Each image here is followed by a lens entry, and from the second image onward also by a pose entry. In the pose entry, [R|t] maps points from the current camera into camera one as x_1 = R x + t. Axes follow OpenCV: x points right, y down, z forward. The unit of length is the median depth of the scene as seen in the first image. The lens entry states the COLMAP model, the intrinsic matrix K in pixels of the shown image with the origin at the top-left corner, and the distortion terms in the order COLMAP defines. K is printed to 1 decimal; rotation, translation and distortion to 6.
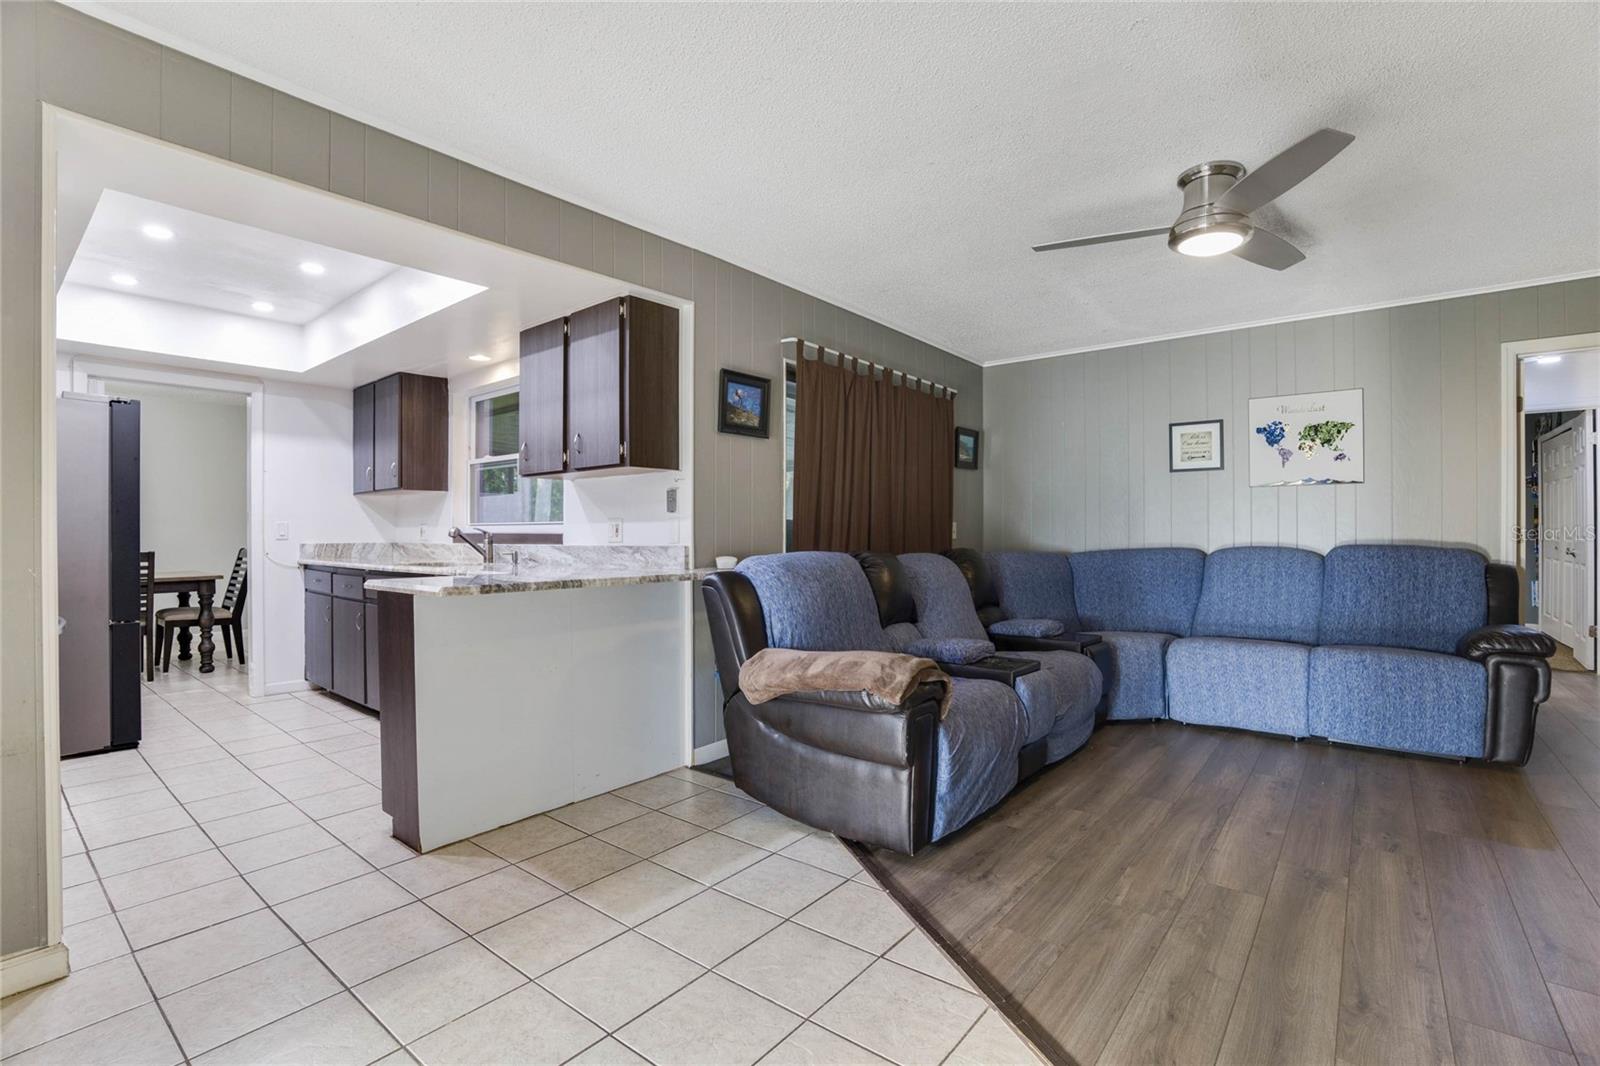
lens RADIAL K [[726.0, 0, 800.0], [0, 726.0, 533.0], [0, 0, 1]] dist [-0.062476, 0.019080]
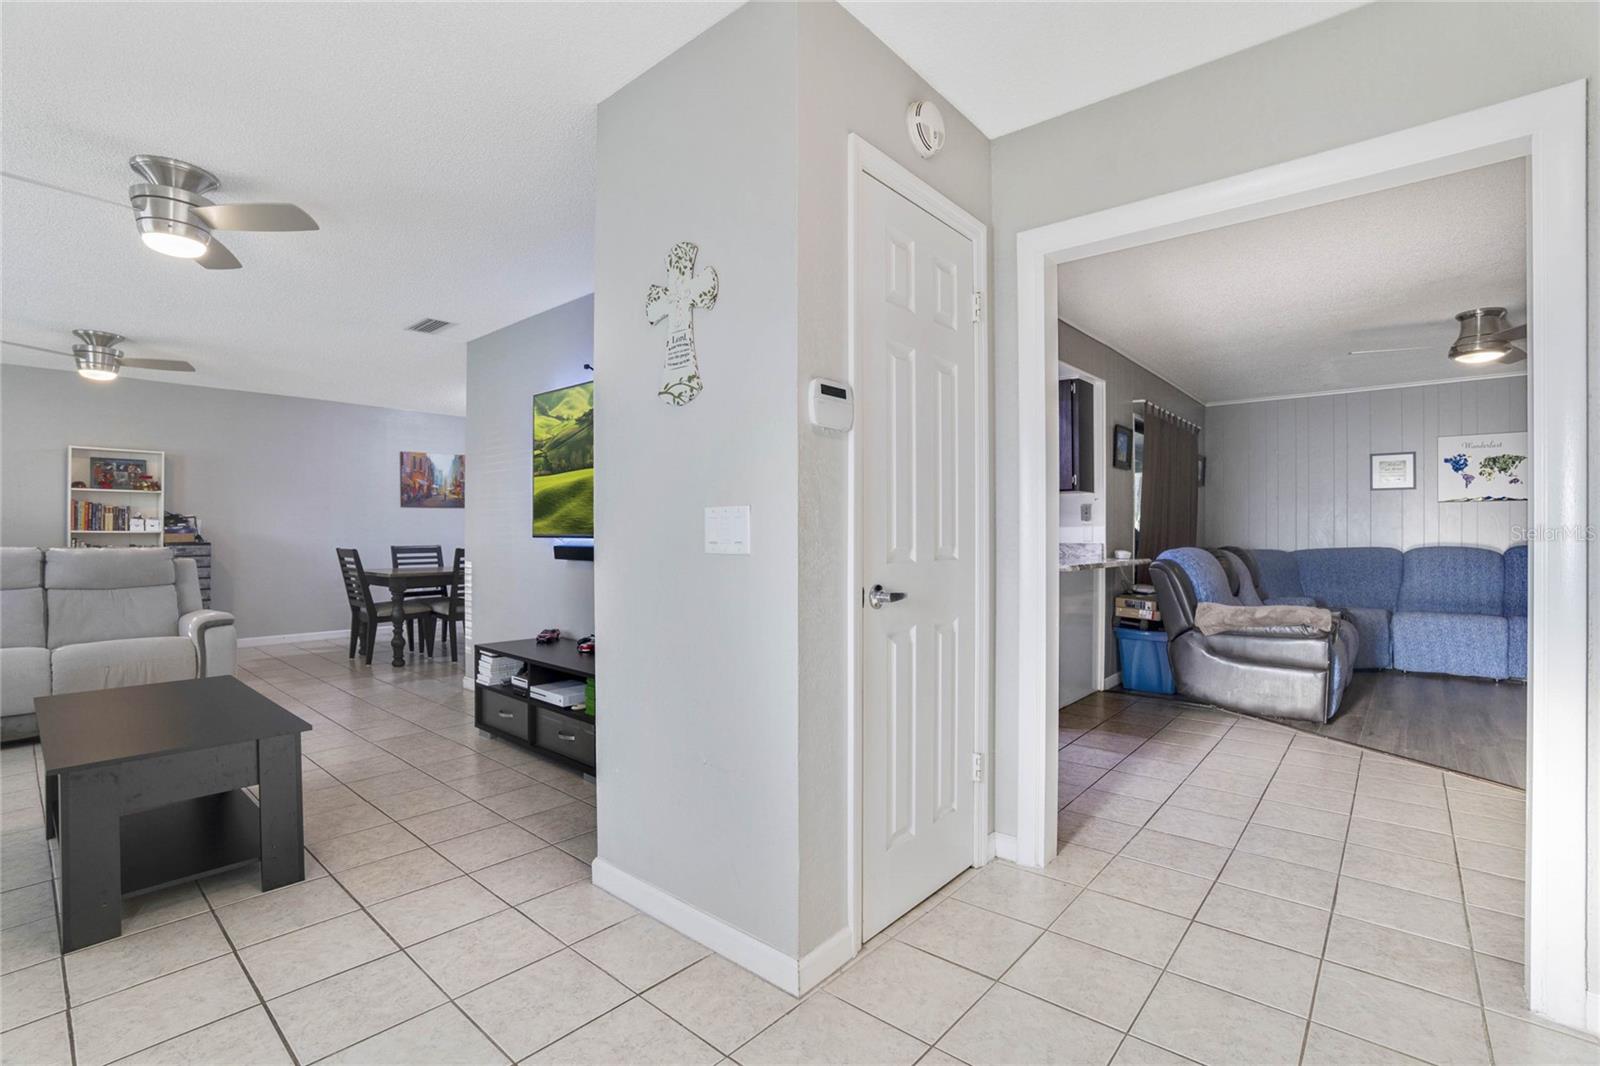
lens RADIAL K [[726.0, 0, 800.0], [0, 726.0, 533.0], [0, 0, 1]] dist [-0.062476, 0.019080]
pose [[0.999081, 0.004073, -0.042661, -0.669354], [-0.004161, 0.999989, -0.001954, 0.001745], [0.042653, 0.002130, 0.999088, -0.482868]]
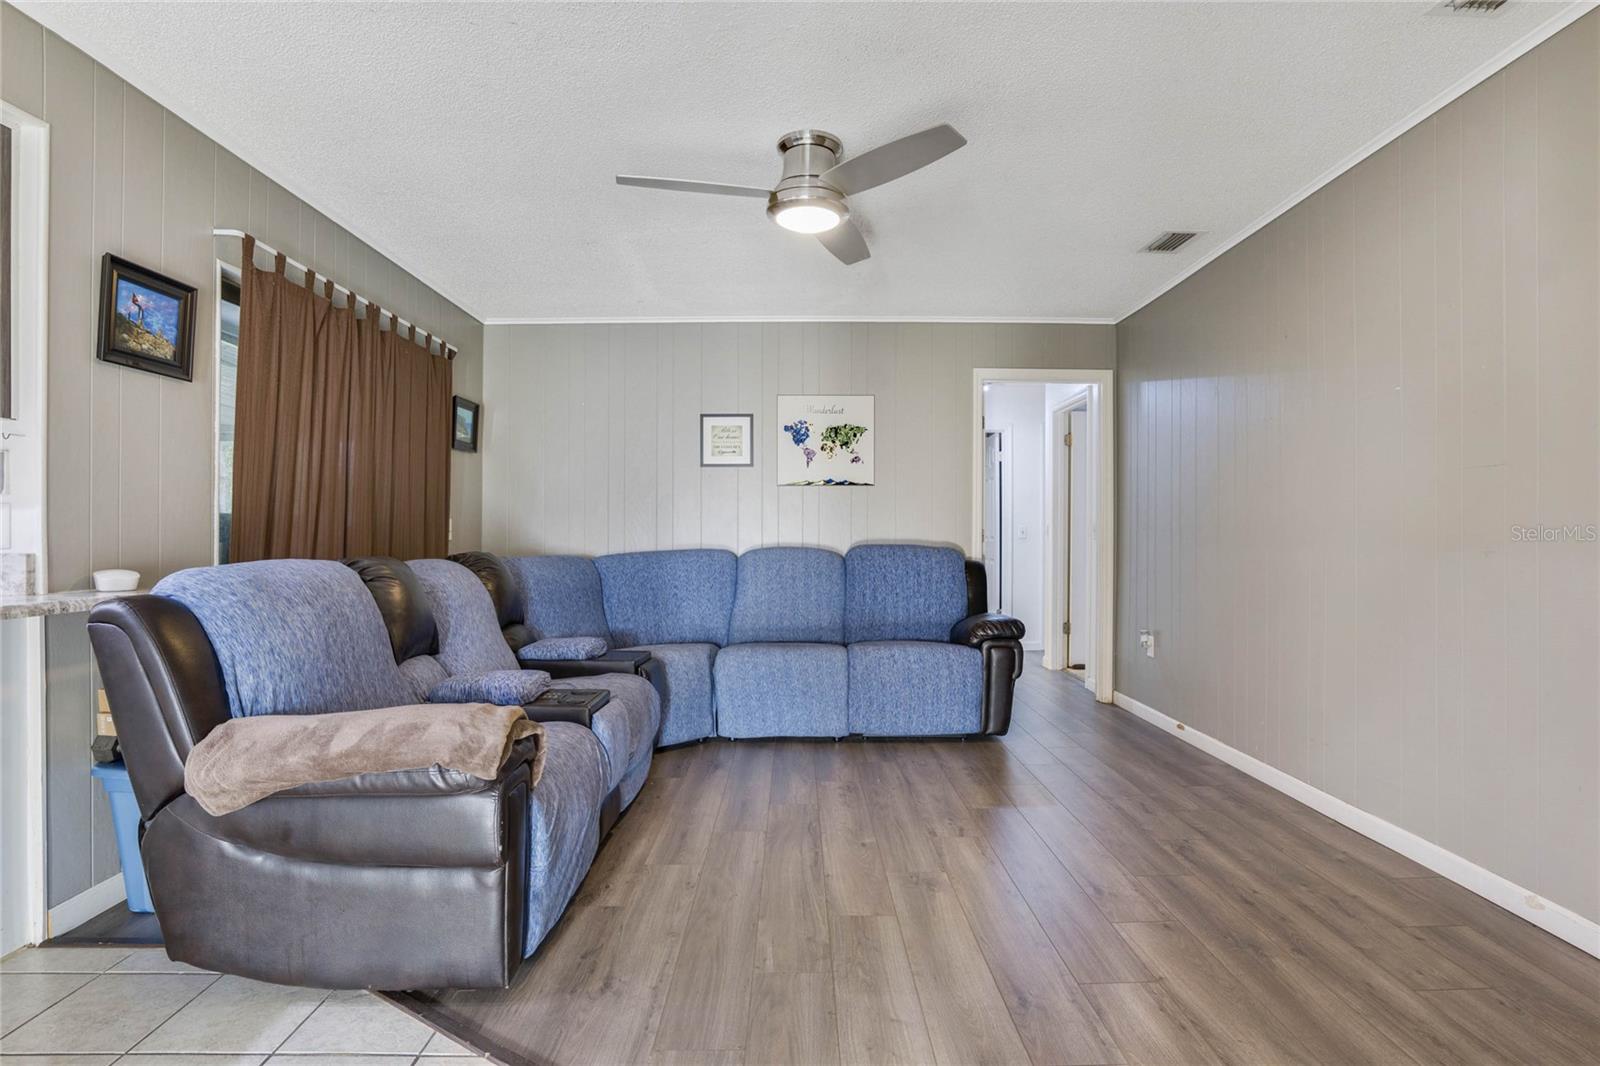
lens RADIAL K [[831.6, 0, 800.0], [0, 831.6, 533.0], [0, 0, 1]] dist [-0.064021, 0.025463]
pose [[0.774604, 0.001761, 0.632444, -0.080517], [-0.000861, 0.999998, -0.001730, 0.002417], [-0.632446, 0.000795, 0.774604, 0.126895]]
